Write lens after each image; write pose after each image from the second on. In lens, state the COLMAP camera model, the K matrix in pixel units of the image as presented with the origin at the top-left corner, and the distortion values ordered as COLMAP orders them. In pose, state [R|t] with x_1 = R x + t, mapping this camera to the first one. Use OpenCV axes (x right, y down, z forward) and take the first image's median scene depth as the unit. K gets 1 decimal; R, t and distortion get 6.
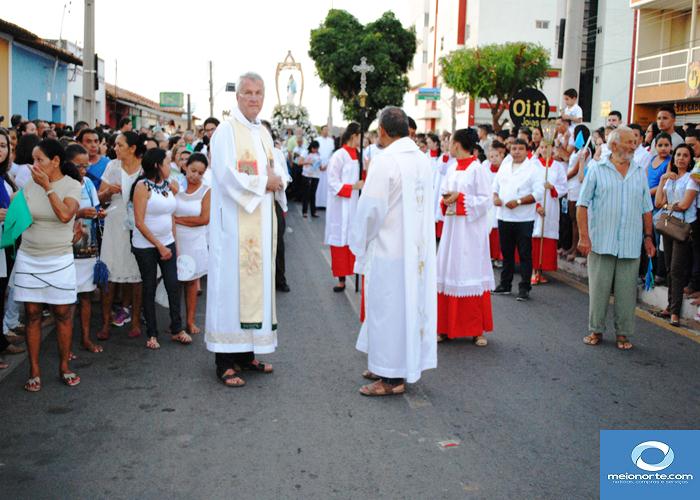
lens RADIAL K [[766.2, 0, 350.0], [0, 766.2, 250.0], [0, 0, 1]] dist [-0.061827, 0.031438]
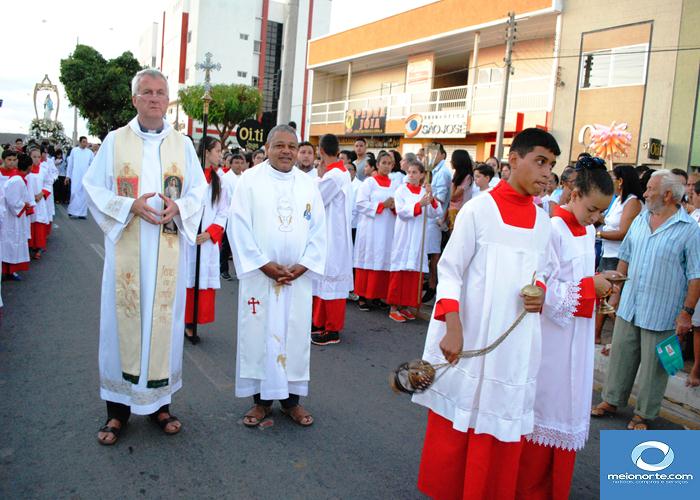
lens RADIAL K [[548.8, 0, 350.0], [0, 548.8, 250.0], [0, 0, 1]] dist [-0.086275, 0.016629]
pose [[0.898946, -0.018795, 0.437655, -0.015920], [0.007319, 0.999584, 0.027893, -0.004286], [-0.437997, -0.021871, 0.898710, 0.030012]]
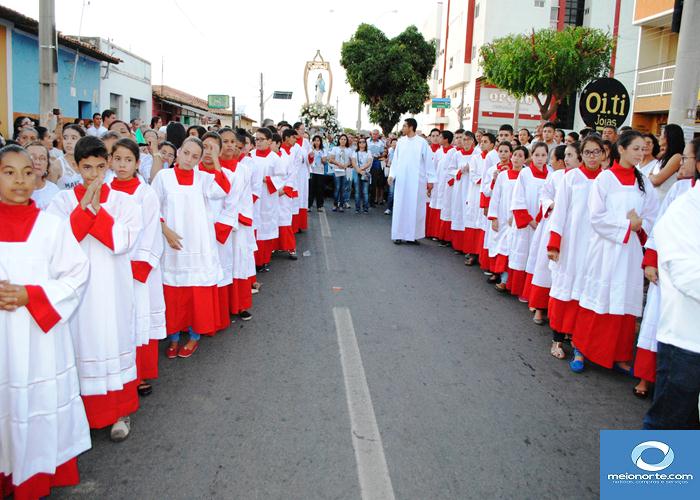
lens RADIAL K [[548.8, 0, 350.0], [0, 548.8, 250.0], [0, 0, 1]] dist [-0.086275, 0.016629]
pose [[0.998976, 0.023748, -0.038521, -0.002840], [-0.021578, 0.998208, 0.055810, -0.029680], [0.039777, -0.054922, 0.997698, 0.213430]]
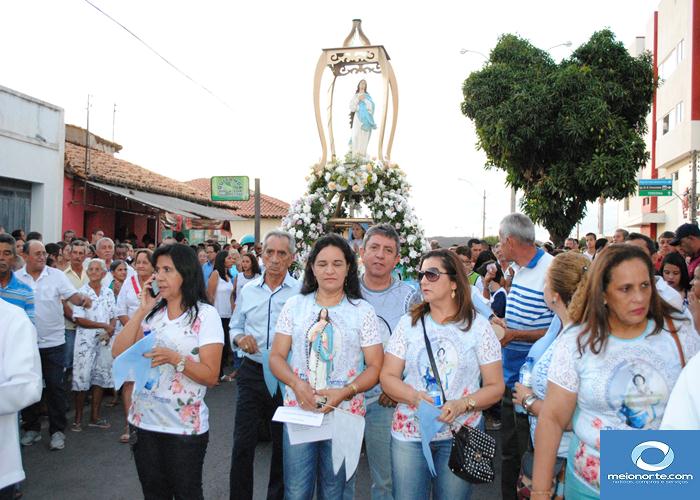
lens RADIAL K [[734.8, 0, 350.0], [0, 734.8, 250.0], [0, 0, 1]] dist [-0.048710, -0.002580]
pose [[0.966751, -0.006668, -0.255634, 0.006993], [-0.031002, 0.989231, -0.143045, -0.076969], [0.253835, 0.146214, 0.956133, 0.532001]]
